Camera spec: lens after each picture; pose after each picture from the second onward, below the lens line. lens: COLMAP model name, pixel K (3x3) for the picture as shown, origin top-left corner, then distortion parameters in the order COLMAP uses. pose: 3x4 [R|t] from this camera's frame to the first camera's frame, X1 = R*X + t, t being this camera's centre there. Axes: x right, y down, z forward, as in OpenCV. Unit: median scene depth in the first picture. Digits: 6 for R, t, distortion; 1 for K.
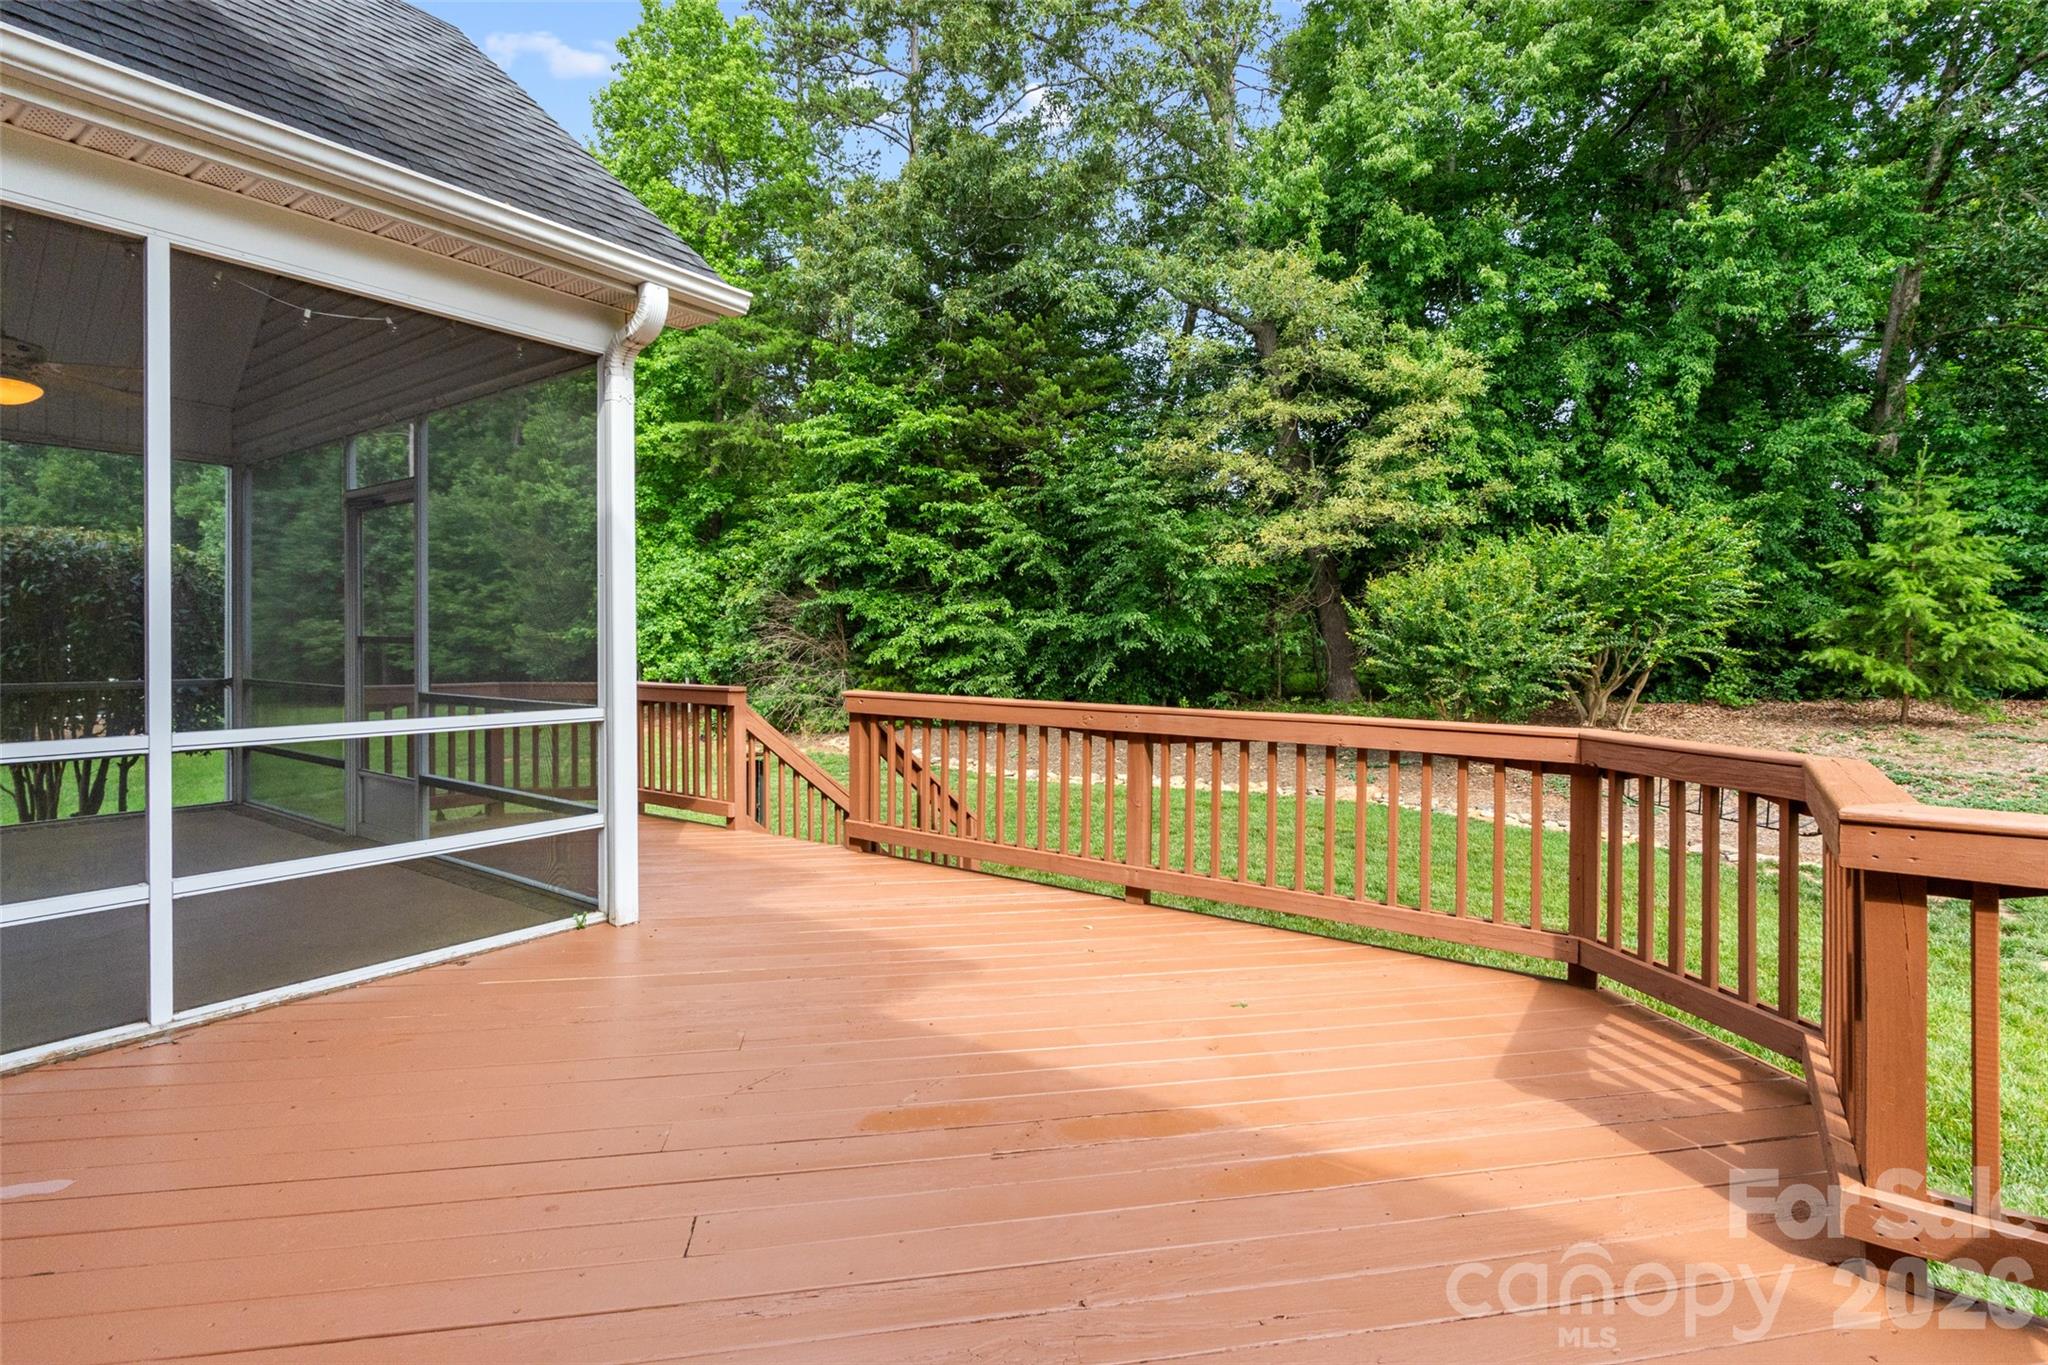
lens RADIAL K [[966.7, 0, 1031.5], [0, 966.7, 639.6], [0, 0, 1]] dist [-0.003083, -0.000056]
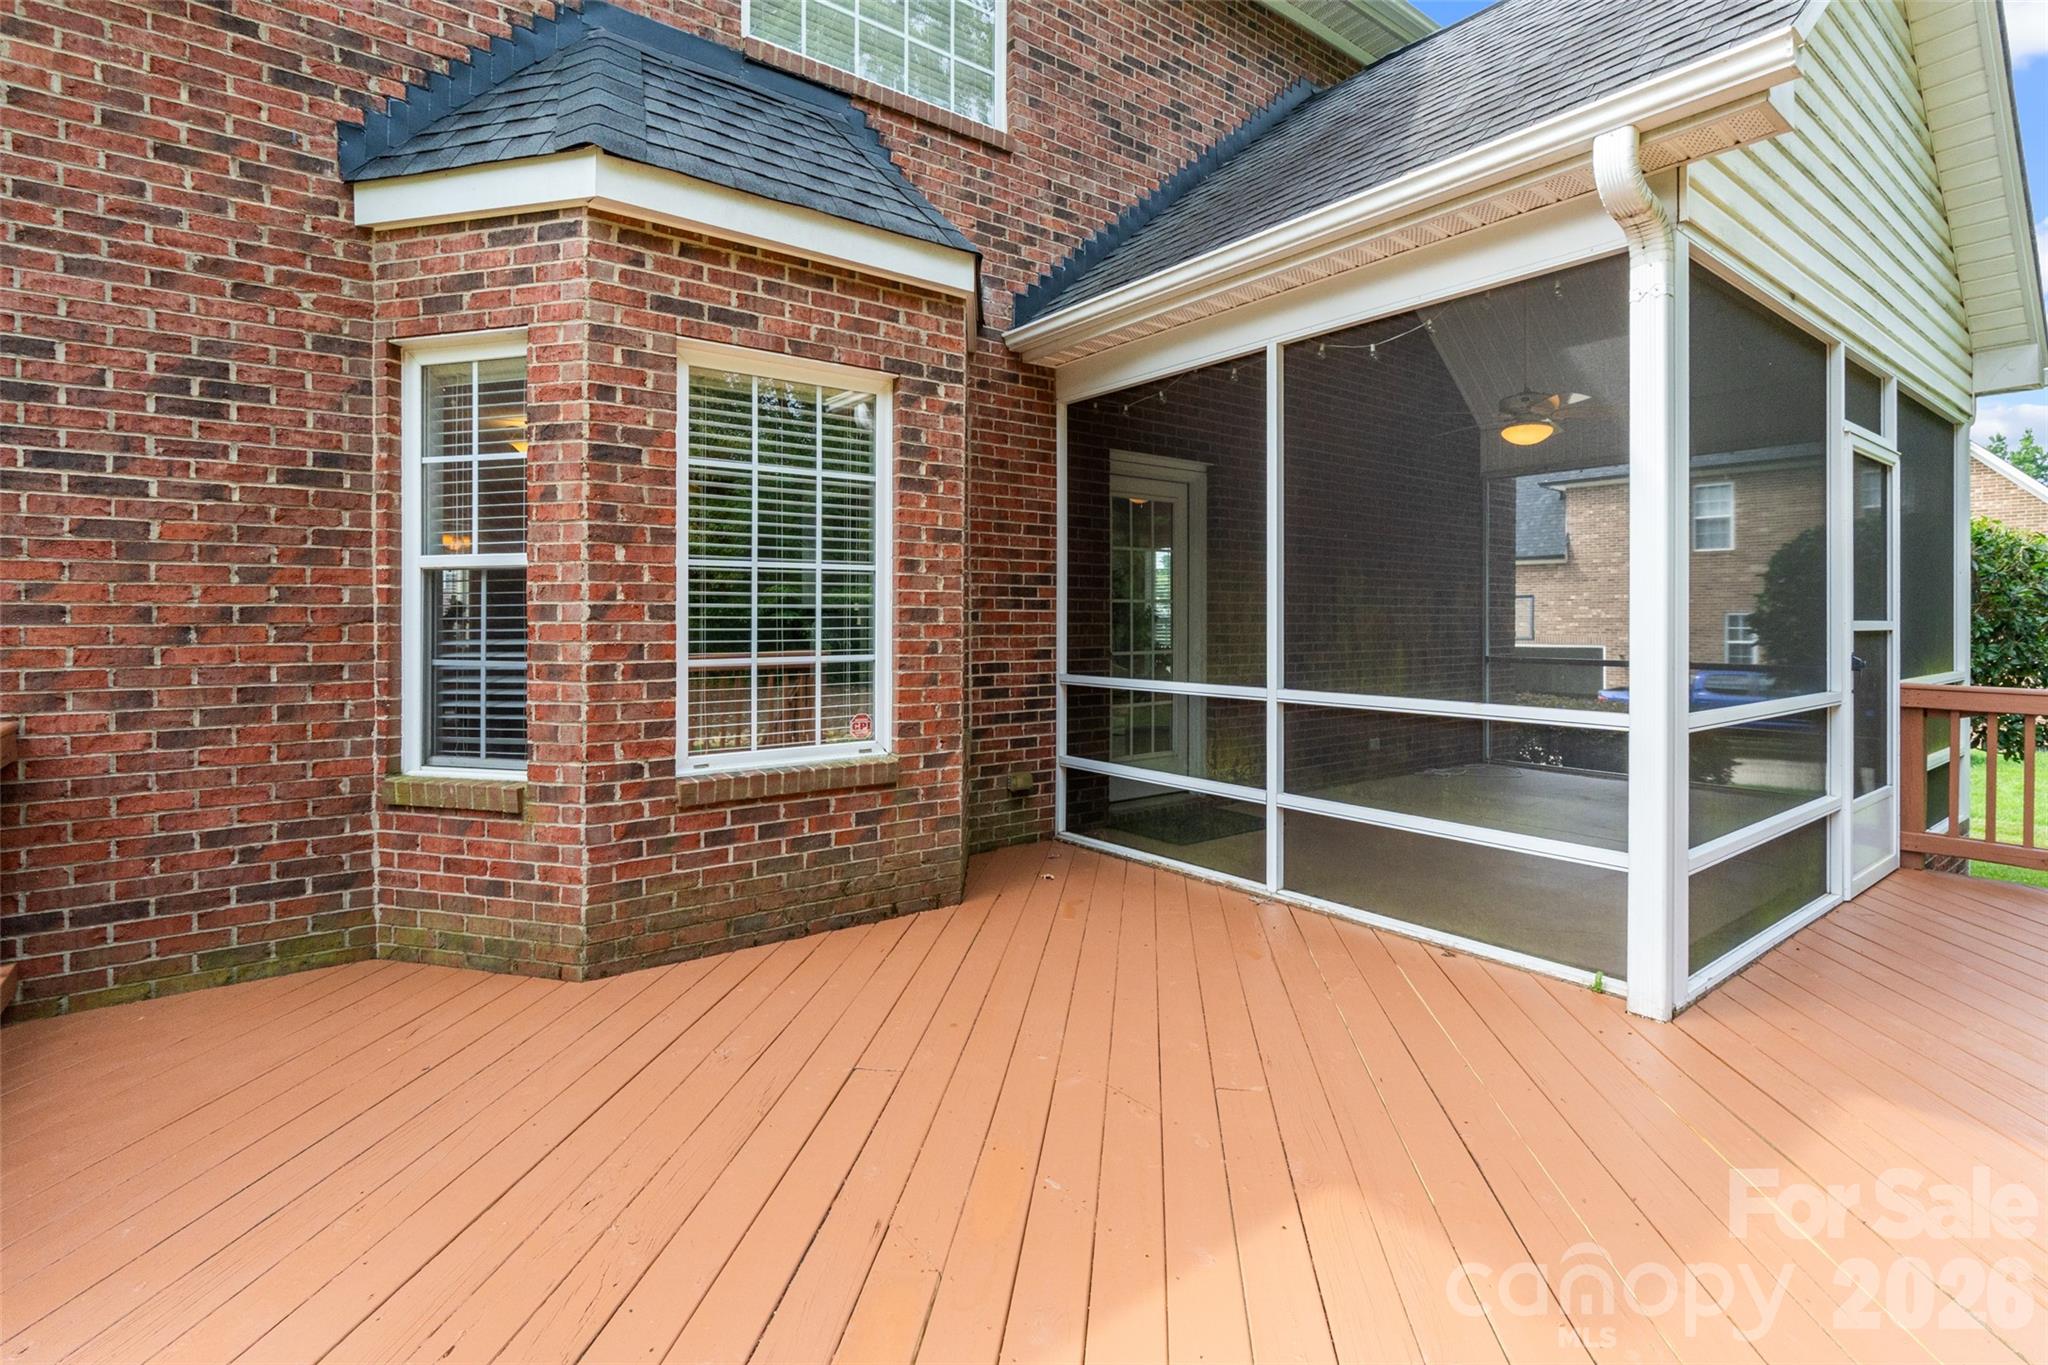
lens RADIAL K [[966.7, 0, 1031.5], [0, 966.7, 639.6], [0, 0, 1]] dist [-0.003083, -0.000056]
pose [[-0.300231, 0.008865, -0.953825, 0.539667], [-0.008436, 0.999893, 0.011949, 0.008972], [0.953829, 0.011634, -0.300124, 1.019619]]
